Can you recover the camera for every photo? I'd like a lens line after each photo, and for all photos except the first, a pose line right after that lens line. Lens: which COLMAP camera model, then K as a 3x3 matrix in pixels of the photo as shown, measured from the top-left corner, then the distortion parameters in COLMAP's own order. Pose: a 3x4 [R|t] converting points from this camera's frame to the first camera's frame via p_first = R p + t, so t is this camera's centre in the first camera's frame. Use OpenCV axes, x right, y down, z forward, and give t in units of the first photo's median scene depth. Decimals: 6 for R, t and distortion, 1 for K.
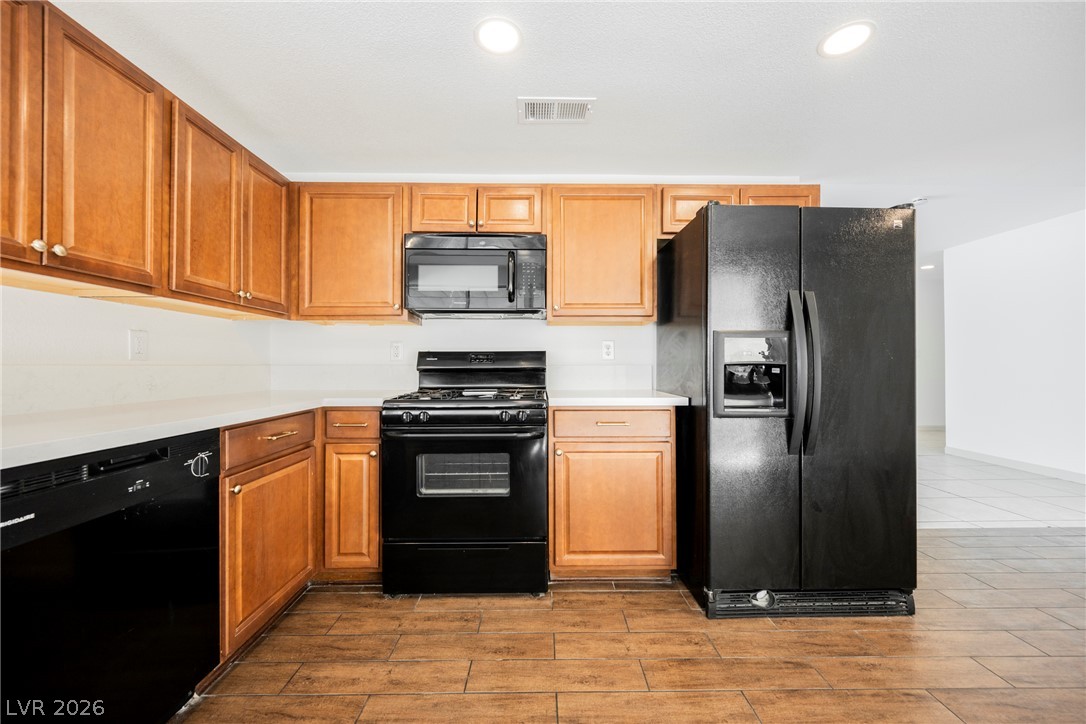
lens RADIAL K [[423.2, 0, 545.7], [0, 423.2, 360.4], [0, 0, 1]] dist [-0.001296, -0.000171]
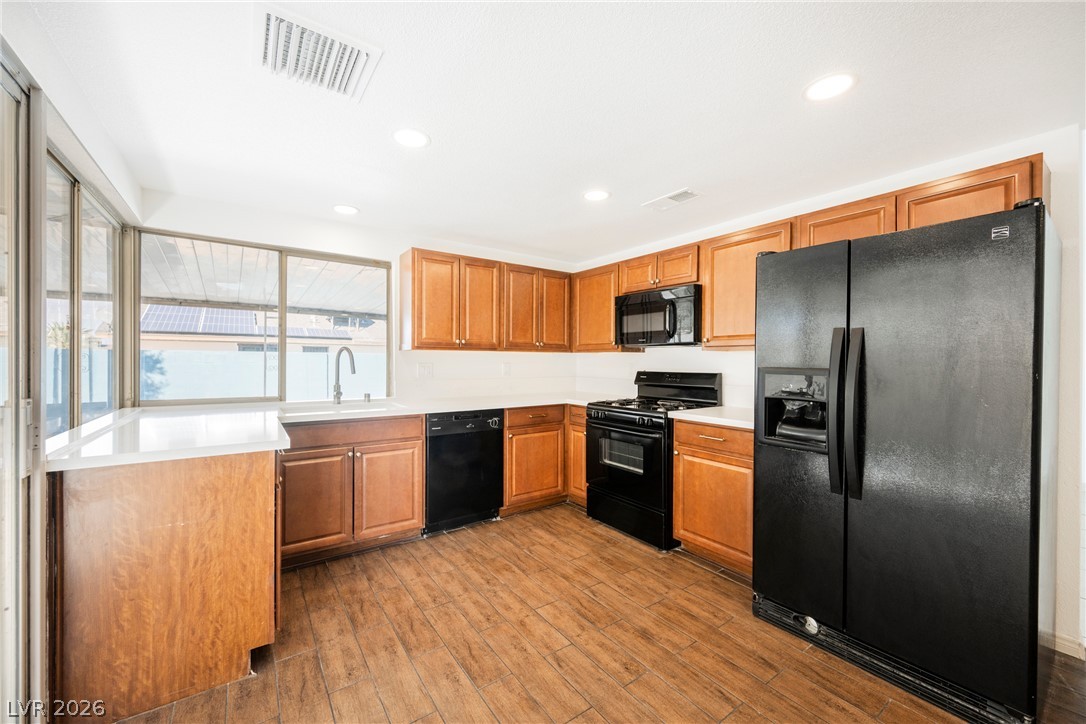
lens RADIAL K [[423.2, 0, 545.7], [0, 423.2, 360.4], [0, 0, 1]] dist [-0.001296, -0.000171]
pose [[0.570859, 0.004741, -0.821035, 1.004264], [0.002934, 0.999965, 0.007815, -0.098969], [0.821043, -0.006870, 0.570825, -0.125332]]
